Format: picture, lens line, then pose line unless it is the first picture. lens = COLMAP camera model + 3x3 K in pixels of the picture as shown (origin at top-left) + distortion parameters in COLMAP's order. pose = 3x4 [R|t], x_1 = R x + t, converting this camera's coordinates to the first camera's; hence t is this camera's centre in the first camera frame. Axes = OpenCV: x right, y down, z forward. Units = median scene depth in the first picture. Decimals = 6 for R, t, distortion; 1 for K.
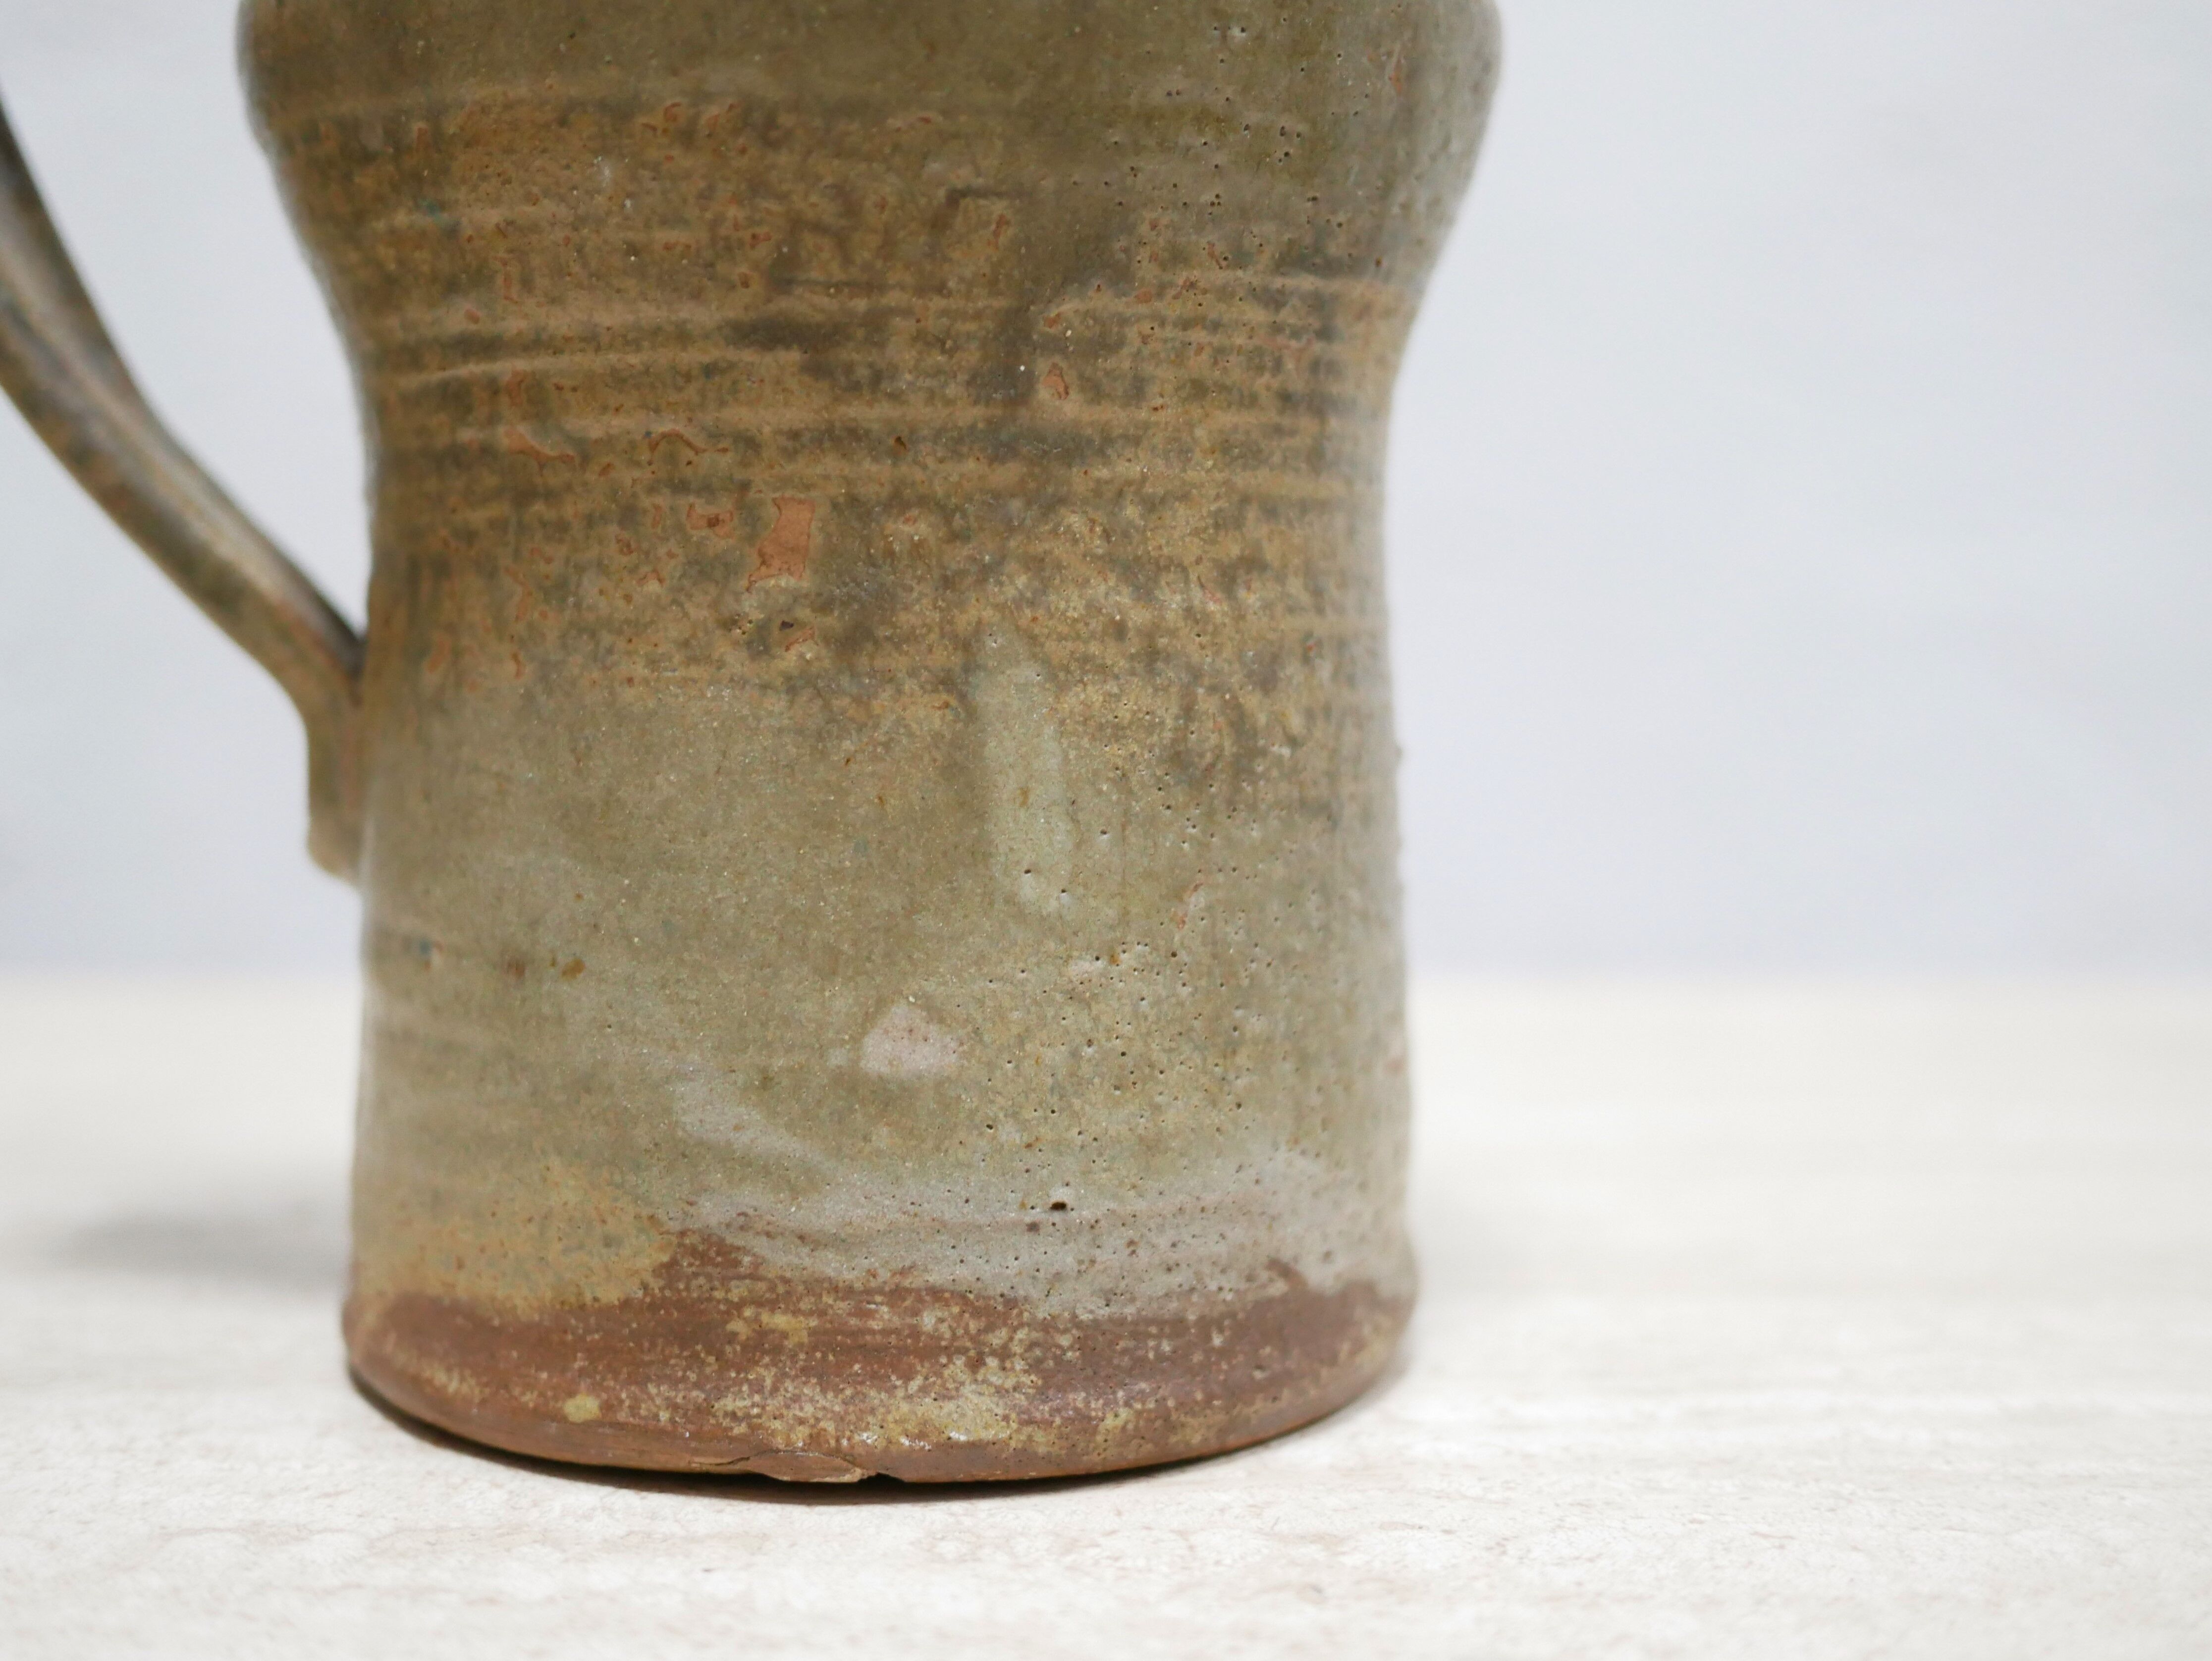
lens RADIAL K [[2463.0, 0, 1124.5], [0, 2463.0, 889.2], [0, 0, 1]] dist [-0.031670, 0.000000]
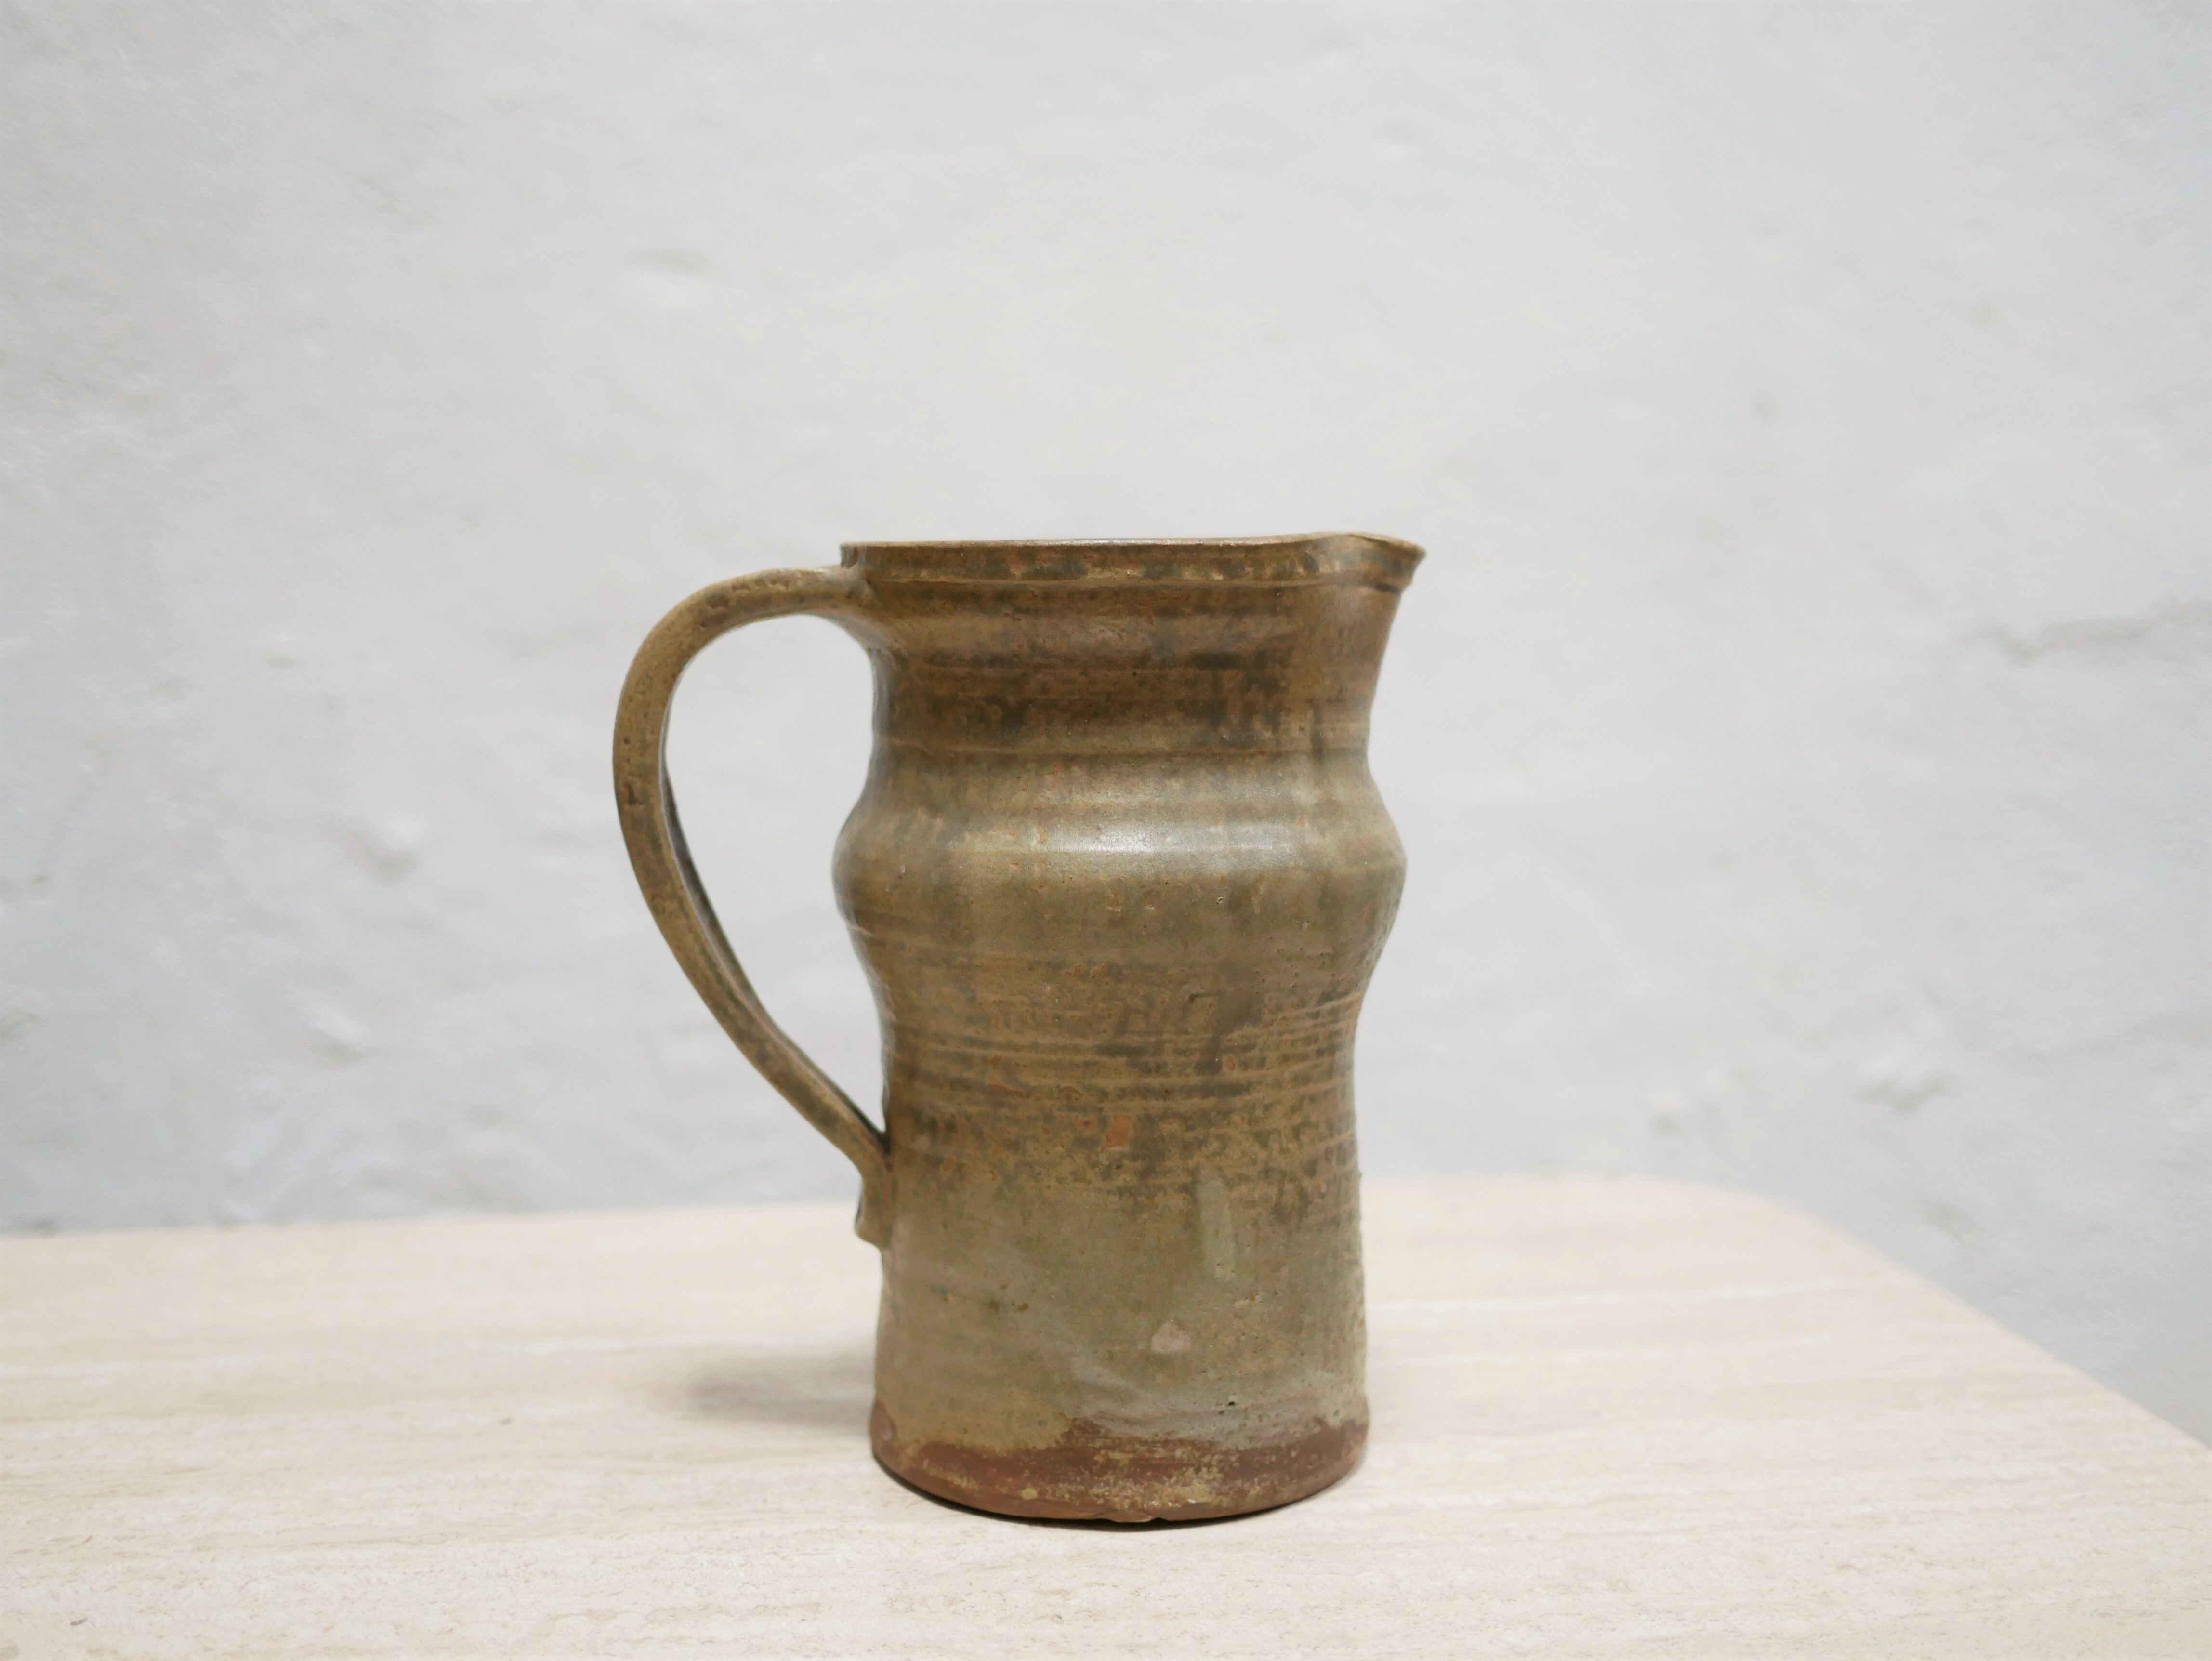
lens RADIAL K [[2522.3, 0, 1103.7], [0, 2522.3, 821.5], [0, 0, 1]] dist [-0.017066, 0.000000]
pose [[0.996550, -0.011821, 0.082153, -0.343416], [0.010432, 0.999796, 0.017310, -0.477292], [-0.082340, -0.016394, 0.996469, -1.410179]]
